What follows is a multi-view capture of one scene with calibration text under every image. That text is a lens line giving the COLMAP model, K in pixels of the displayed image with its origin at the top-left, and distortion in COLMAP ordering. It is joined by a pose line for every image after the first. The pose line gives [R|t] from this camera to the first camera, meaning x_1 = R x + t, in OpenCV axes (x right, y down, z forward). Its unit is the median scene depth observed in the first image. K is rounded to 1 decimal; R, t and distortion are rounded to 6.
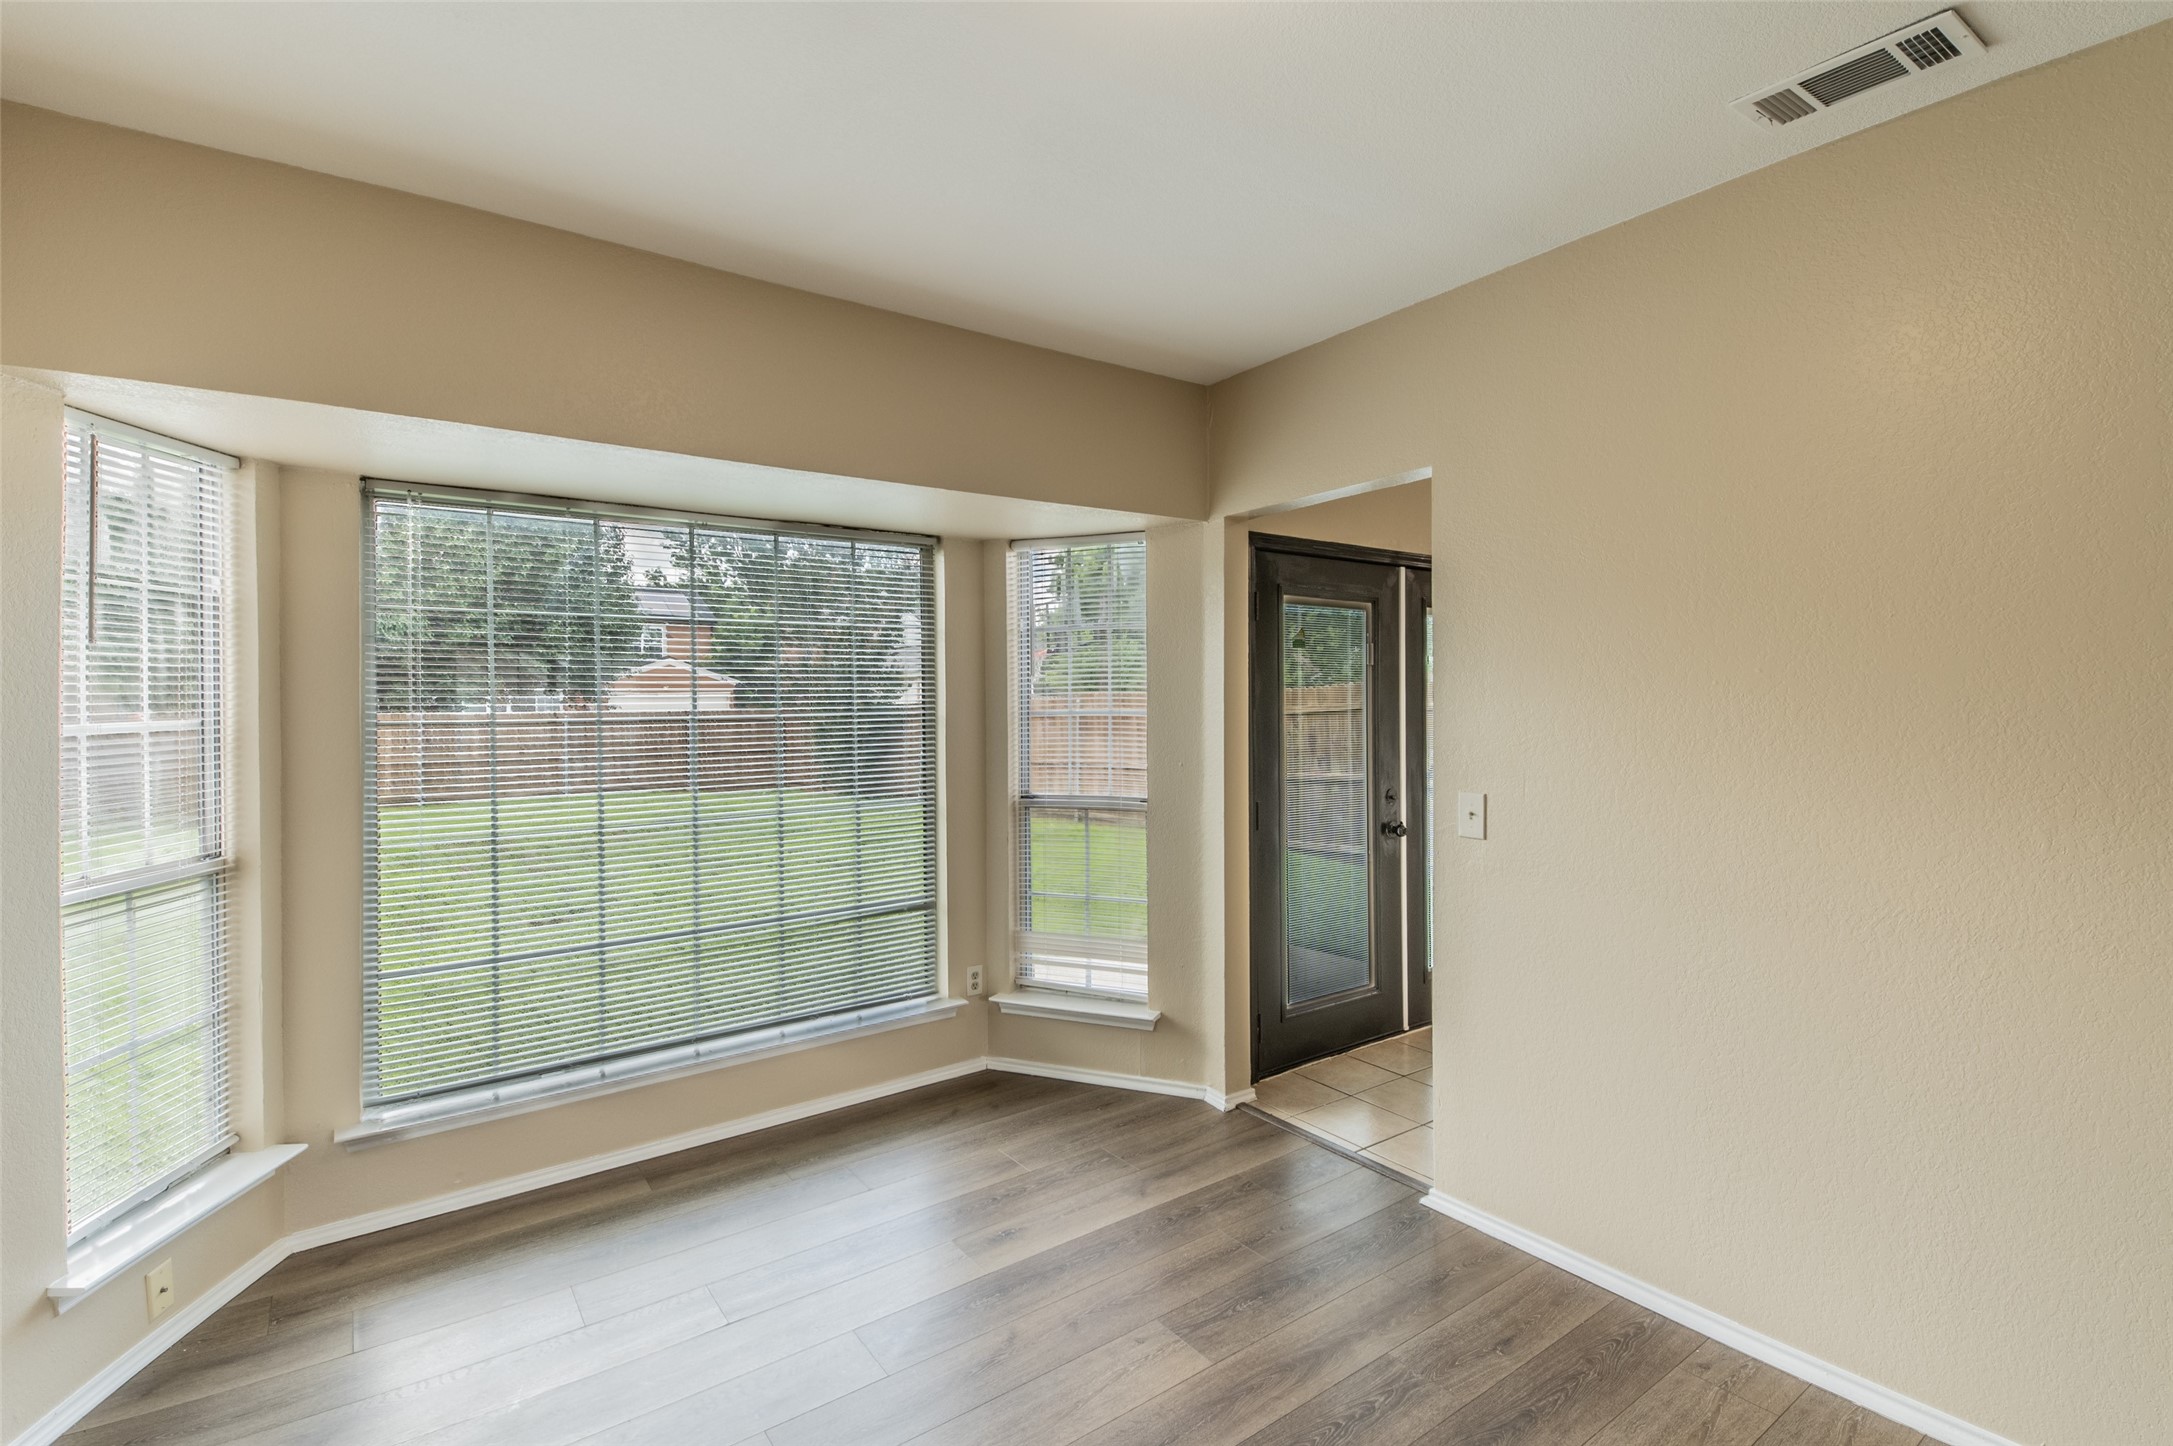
lens RADIAL K [[987.9, 0, 1078.7], [0, 987.9, 705.5], [0, 0, 1]] dist [0.073291, -0.037129]
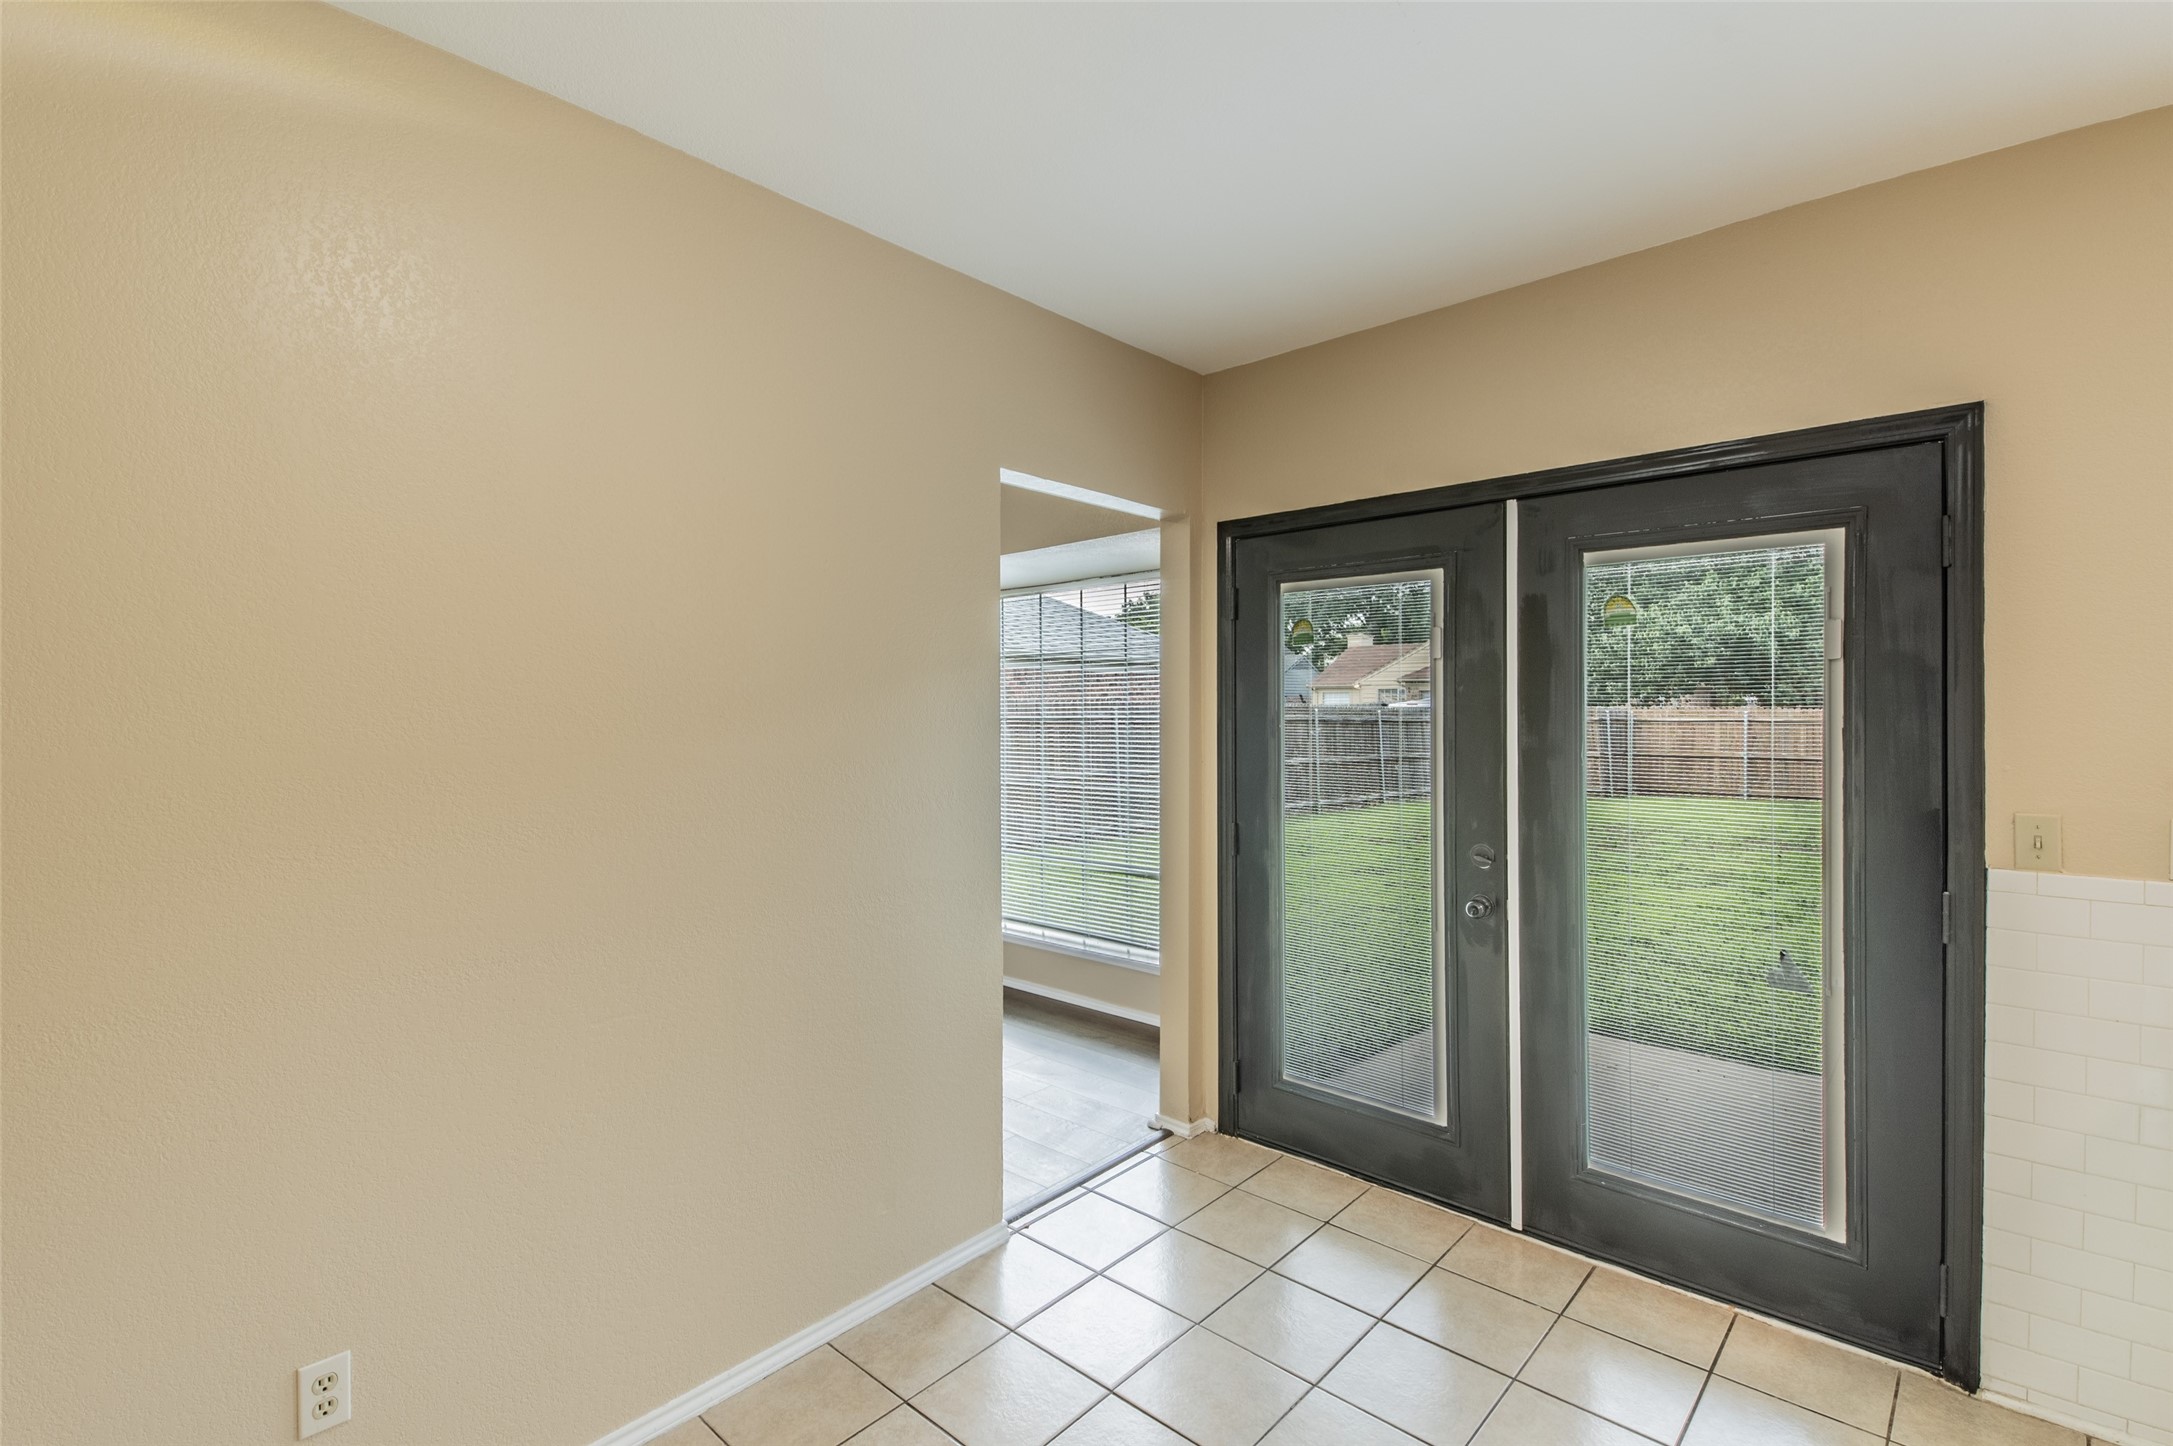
lens RADIAL K [[987.9, 0, 1078.7], [0, 987.9, 705.5], [0, 0, 1]] dist [0.073291, -0.037129]
pose [[0.197262, 0.008839, -0.980311, 1.003567], [0.011012, 0.999876, 0.011231, -0.020485], [0.980289, -0.013010, 0.197141, 0.675577]]
